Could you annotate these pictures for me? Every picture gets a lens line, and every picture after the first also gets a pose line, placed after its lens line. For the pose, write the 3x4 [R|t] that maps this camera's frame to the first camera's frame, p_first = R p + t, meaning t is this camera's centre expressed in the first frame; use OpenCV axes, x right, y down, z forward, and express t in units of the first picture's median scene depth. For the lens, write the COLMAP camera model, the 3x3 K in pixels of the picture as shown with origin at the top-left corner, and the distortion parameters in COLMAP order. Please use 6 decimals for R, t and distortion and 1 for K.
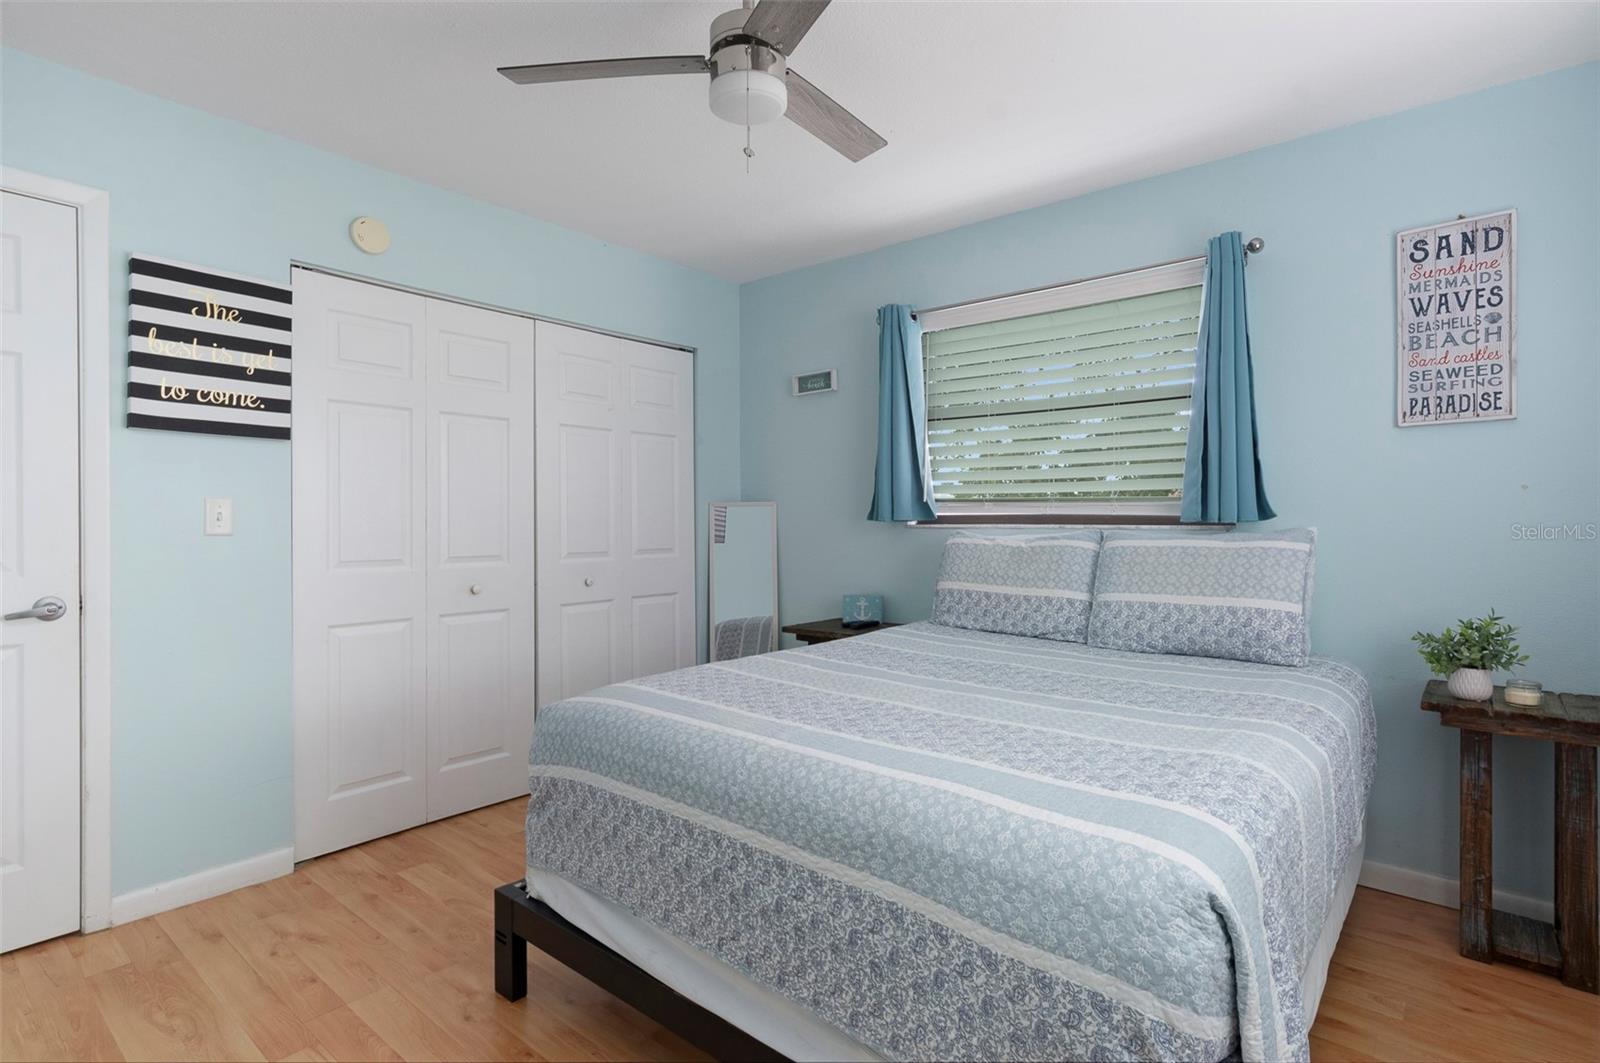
lens RADIAL K [[781.2, 0, 798.8], [0, 781.2, 522.9], [0, 0, 1]] dist [0.004601, 0.000132]
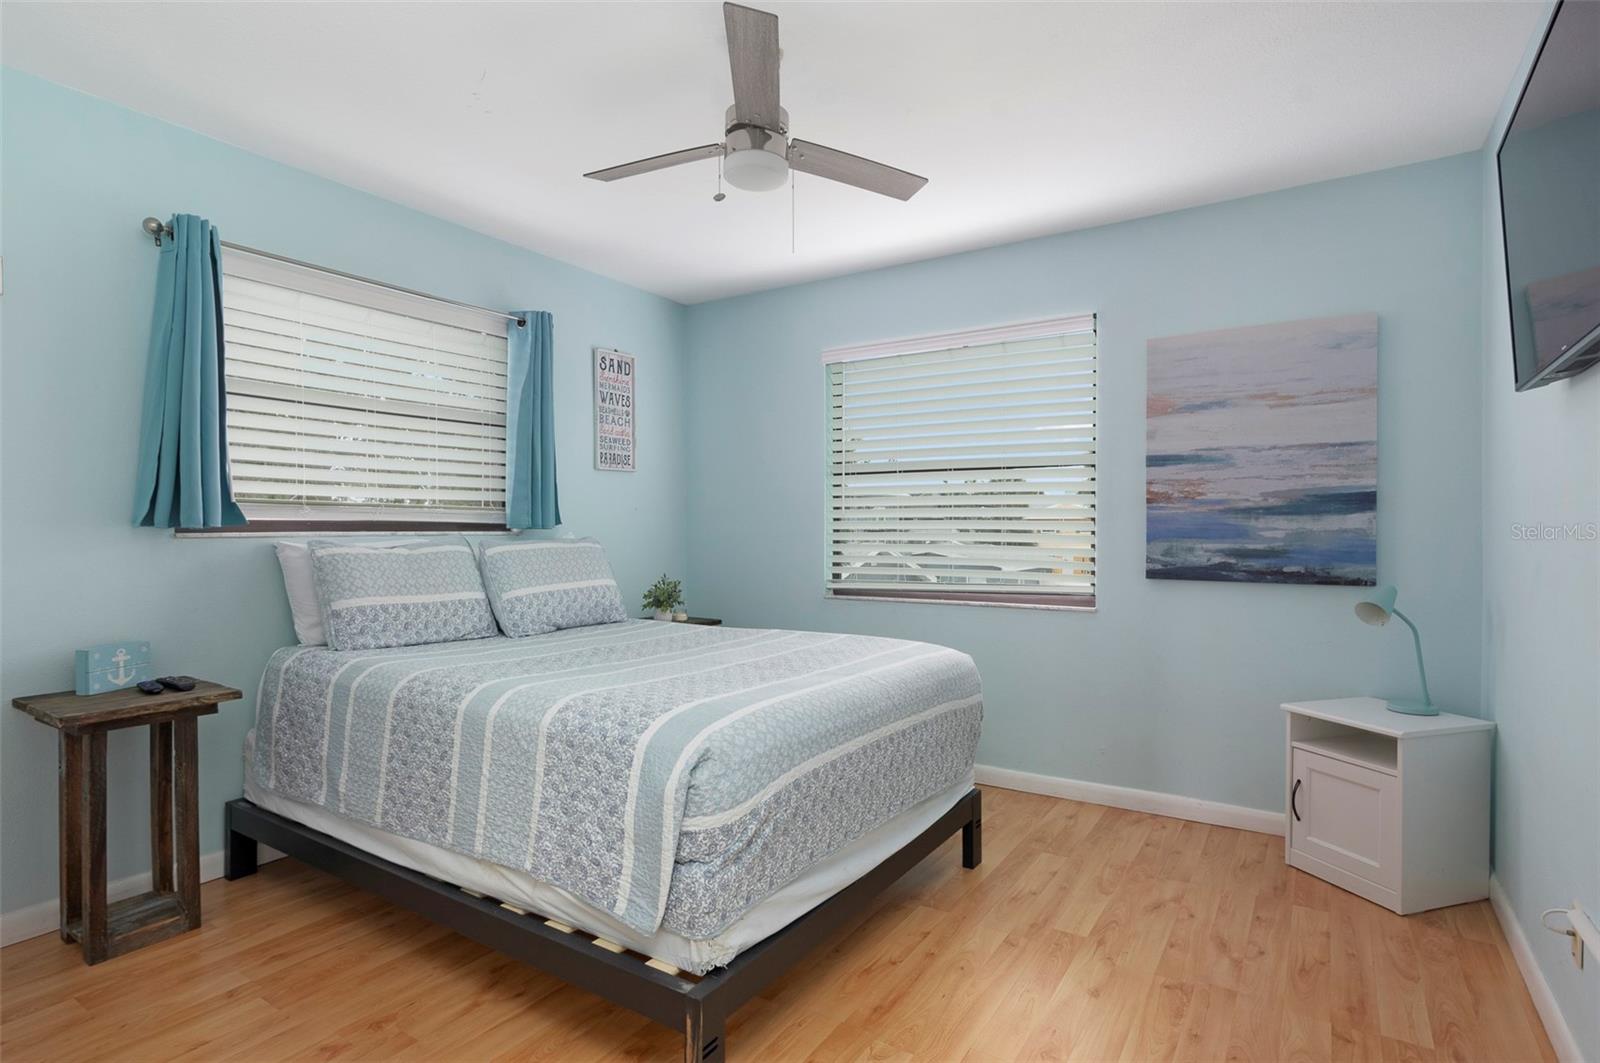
lens RADIAL K [[827.8, 0, 797.2], [0, 827.8, 532.3], [0, 0, 1]] dist [0.001358, 0.000040]
pose [[-0.125740, -0.005112, 0.992050, -0.921331], [0.002514, 0.999982, 0.005471, -0.000710], [-0.992060, 0.003182, -0.125725, 0.764406]]
